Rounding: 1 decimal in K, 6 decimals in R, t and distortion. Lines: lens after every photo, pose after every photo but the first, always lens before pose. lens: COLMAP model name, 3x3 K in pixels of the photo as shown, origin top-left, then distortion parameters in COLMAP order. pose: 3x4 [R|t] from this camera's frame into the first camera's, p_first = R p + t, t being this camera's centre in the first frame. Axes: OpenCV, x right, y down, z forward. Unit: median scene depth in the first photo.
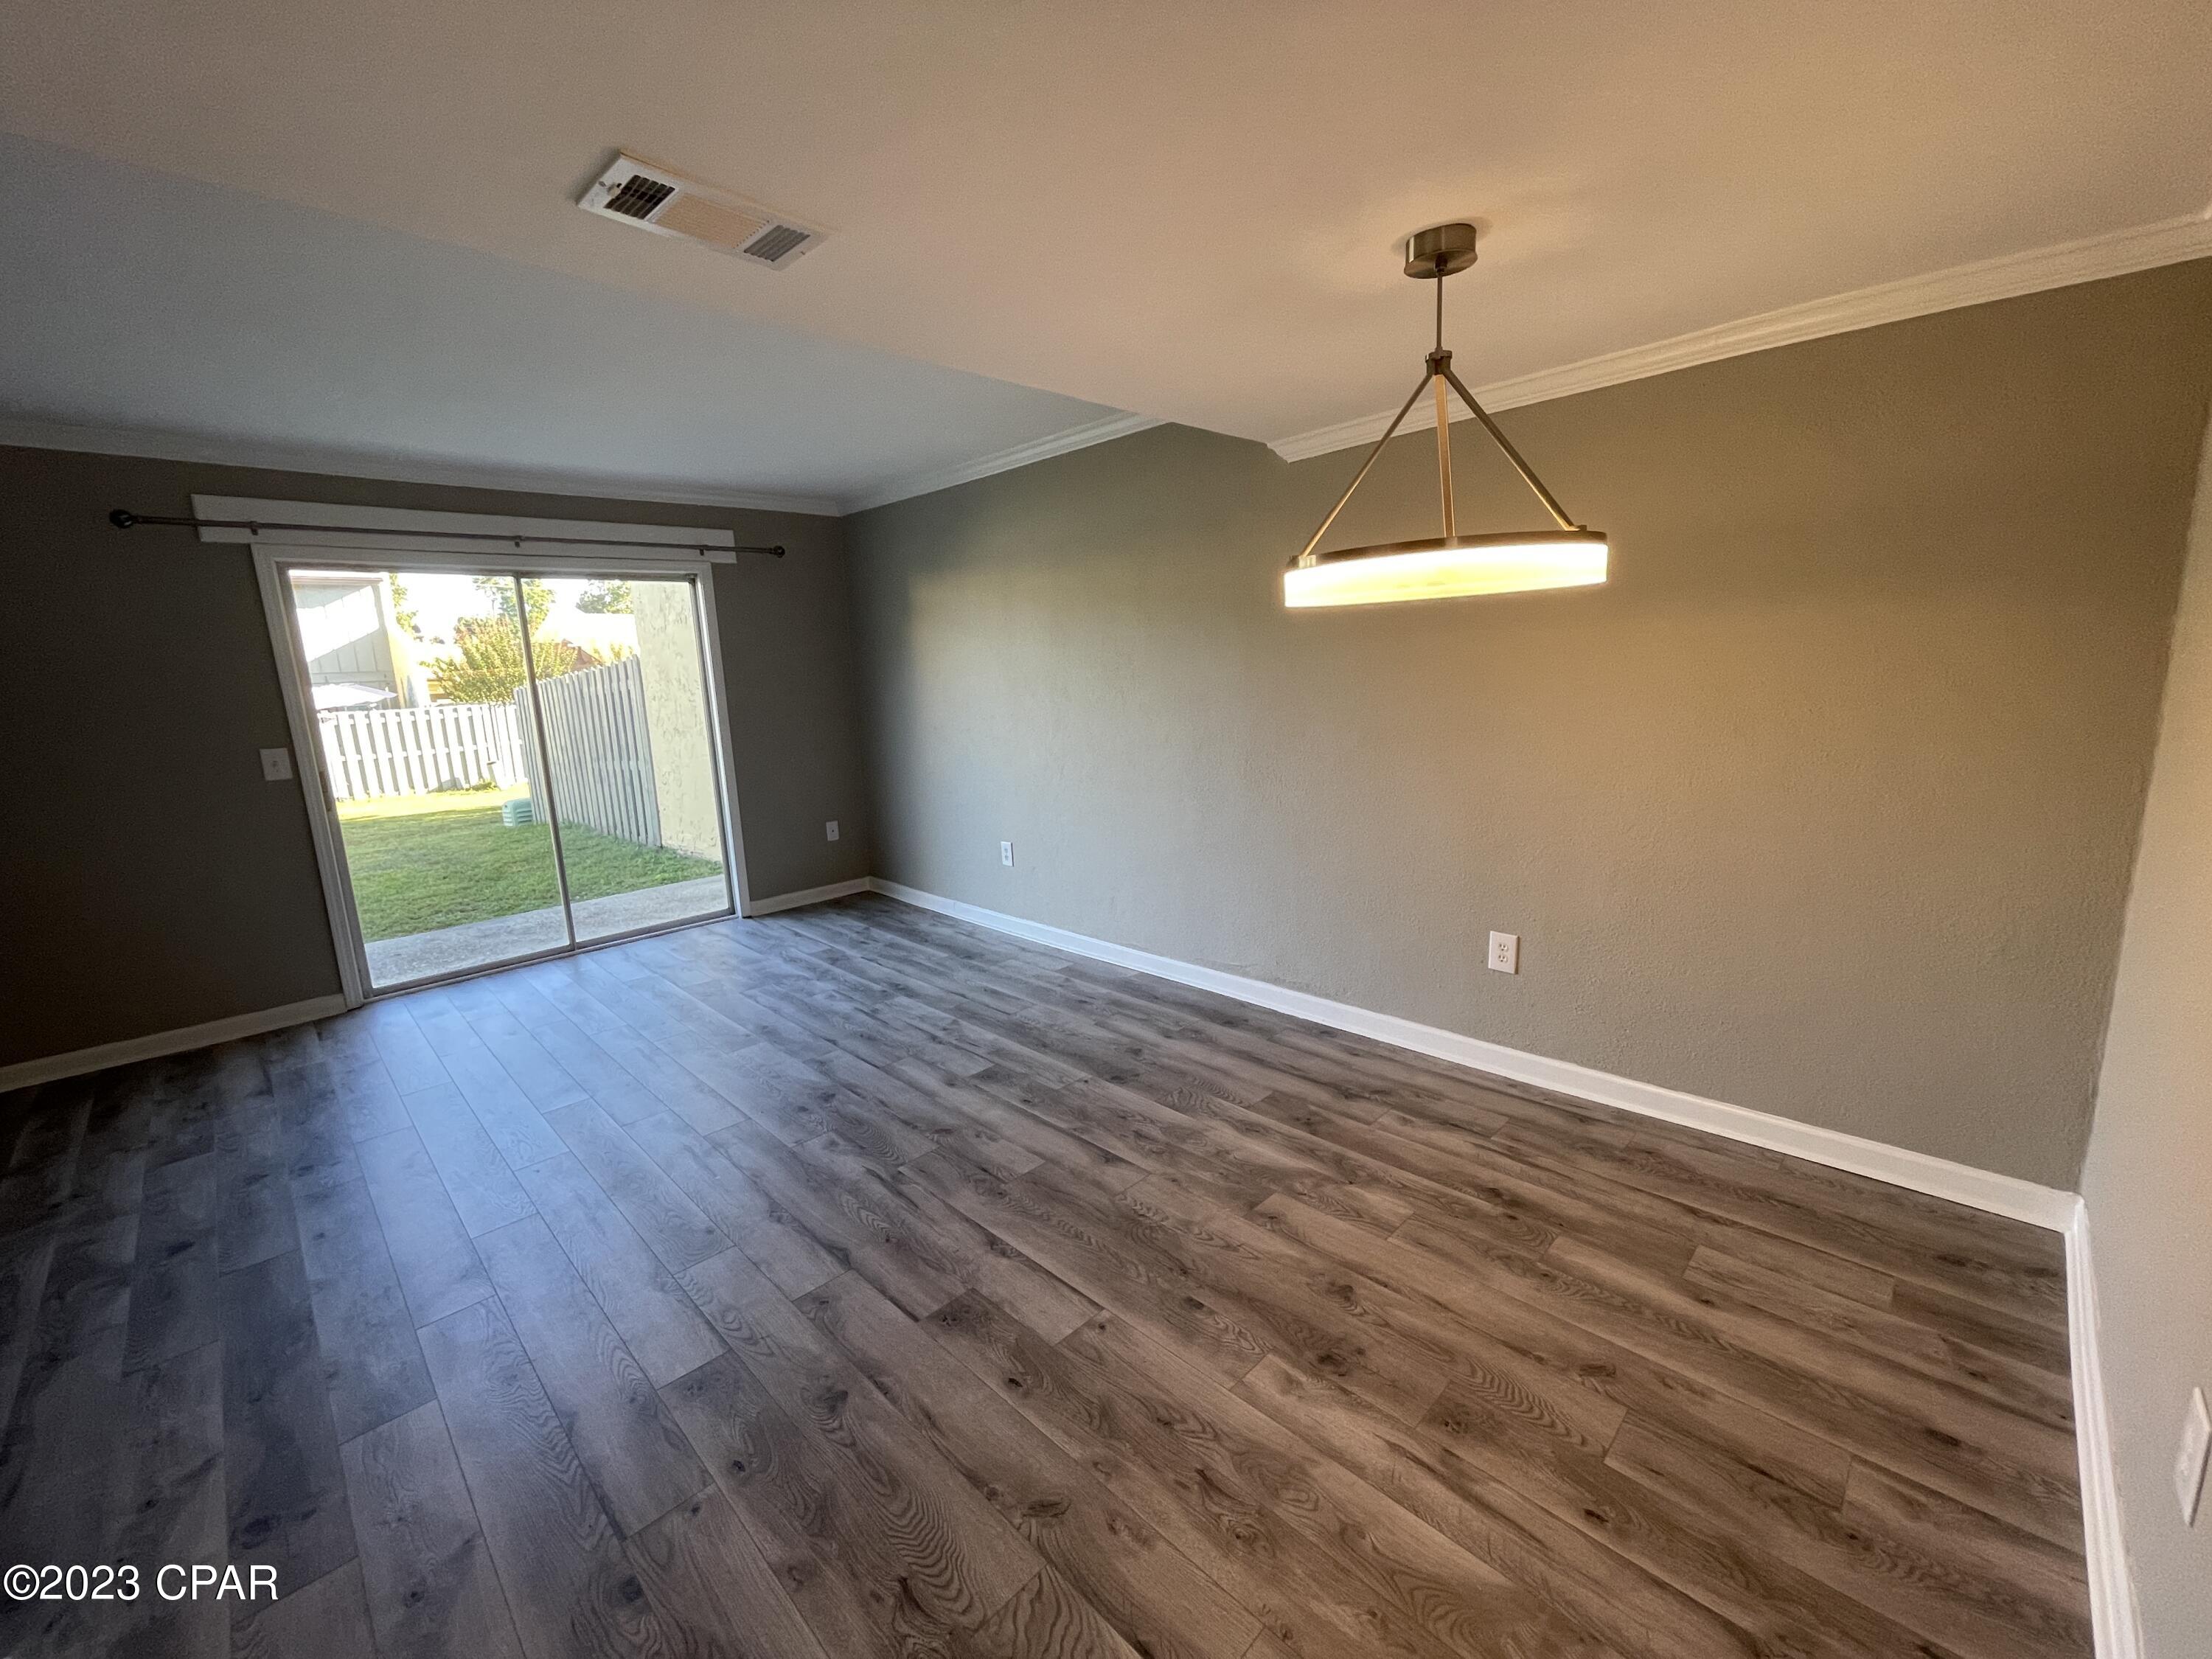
lens RADIAL K [[896.9, 0, 1101.3], [0, 896.9, 825.2], [0, 0, 1]] dist [-0.002432, 0.001081]
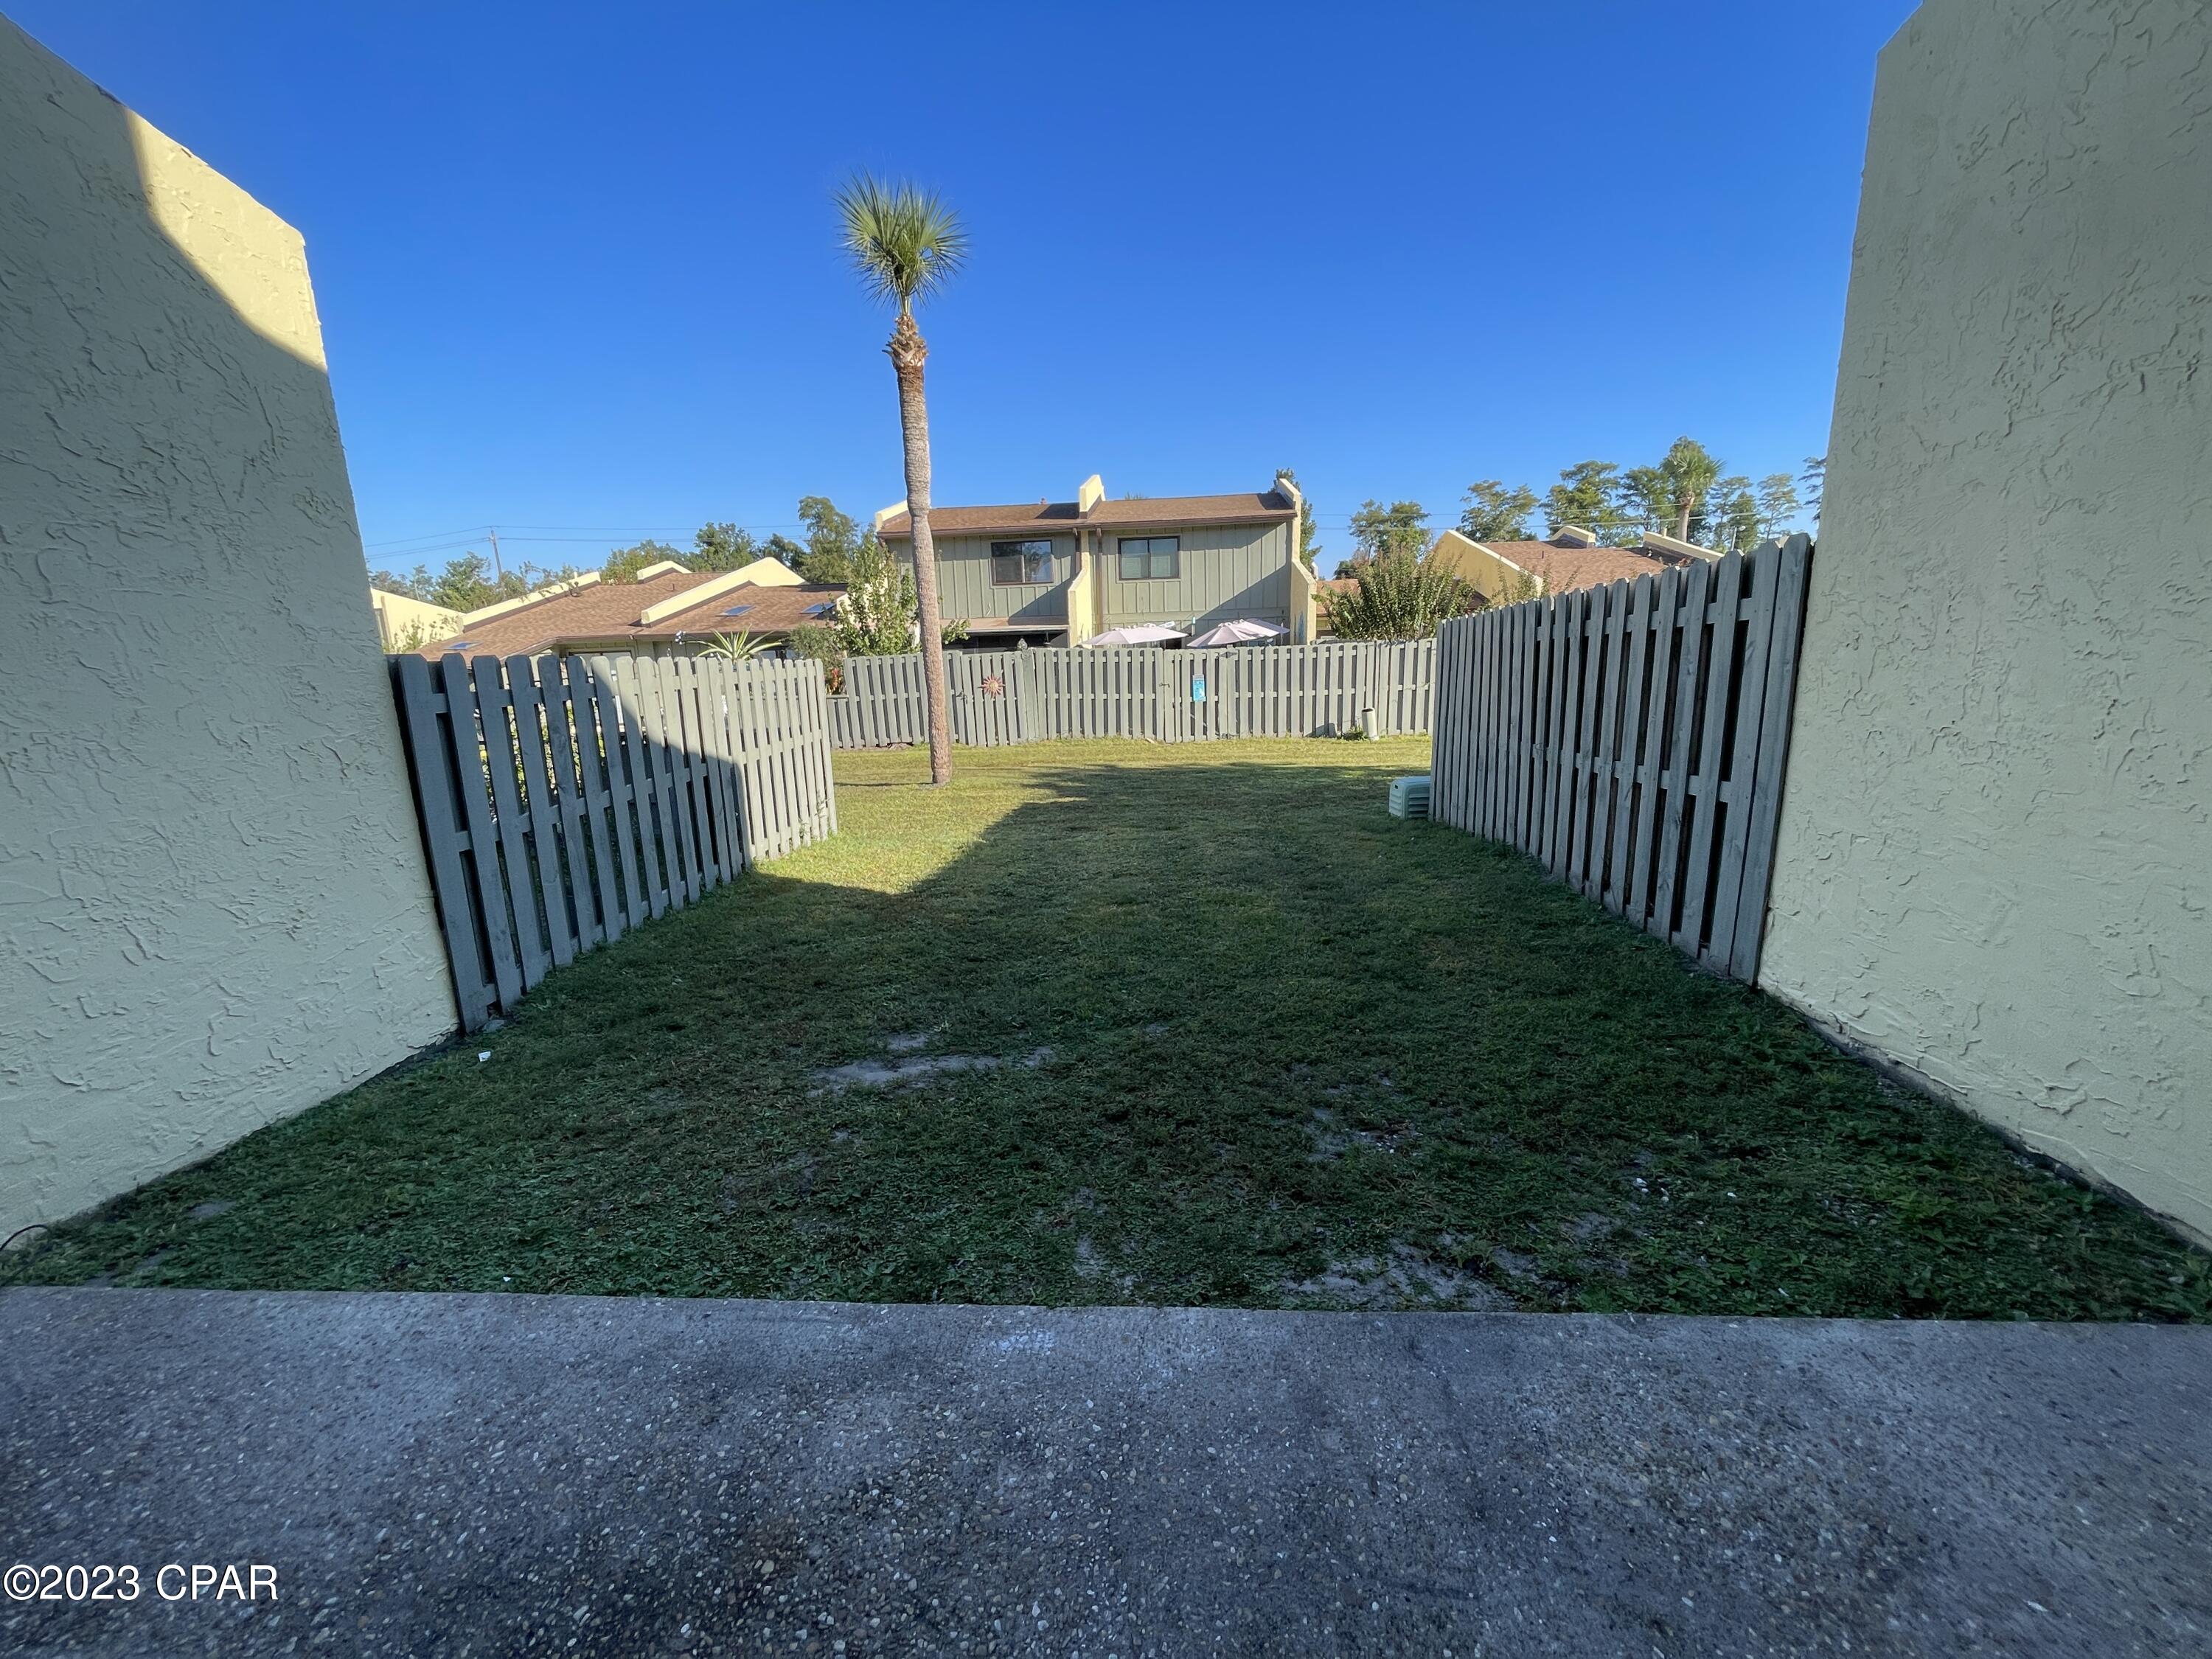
lens RADIAL K [[896.9, 0, 1101.3], [0, 896.9, 825.2], [0, 0, 1]] dist [-0.002432, 0.001081]
pose [[0.651681, 0.175006, -0.738028, -0.920979], [-0.127836, 0.984441, 0.120557, -0.156926], [0.747643, 0.015782, 0.663914, 1.136395]]
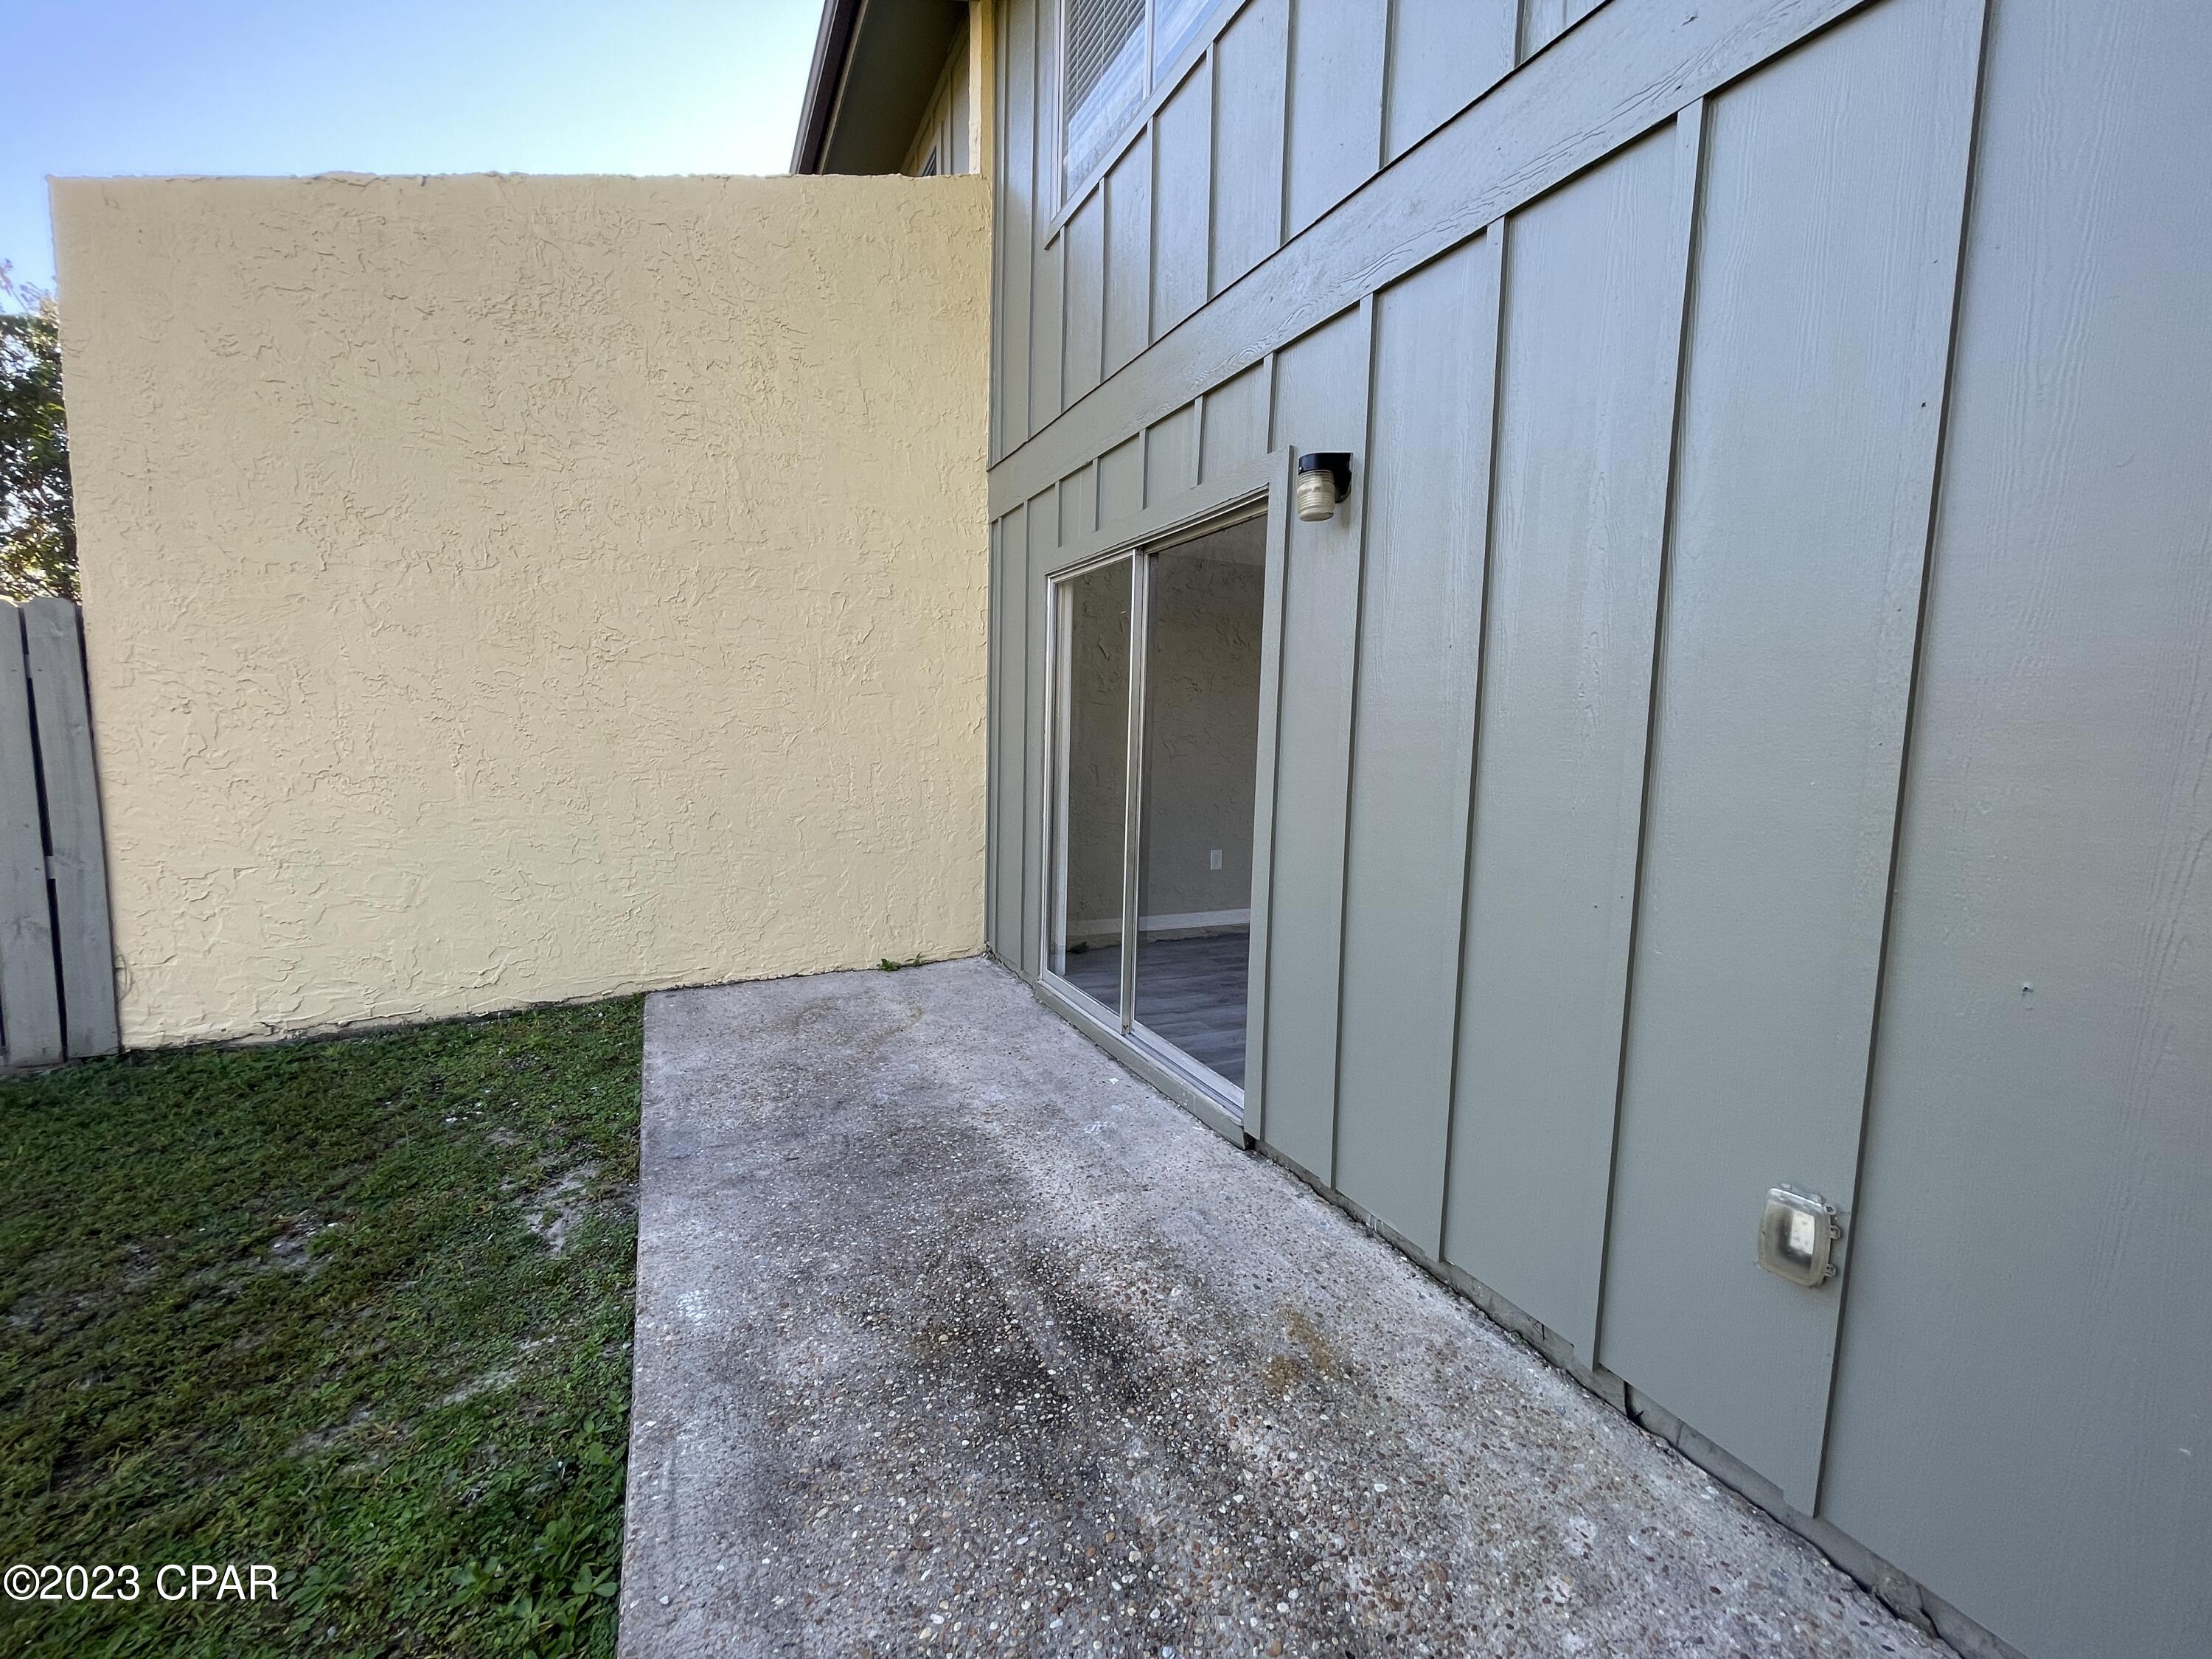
lens RADIAL K [[890.3, 0, 1097.1], [0, 890.3, 825.7], [0, 0, 1]] dist [-0.003926, -0.000399]
pose [[0.329986, -0.048512, 0.942738, -1.727270], [0.128860, 0.991645, 0.005924, -0.063167], [-0.935149, 0.119527, 0.333480, 0.989239]]
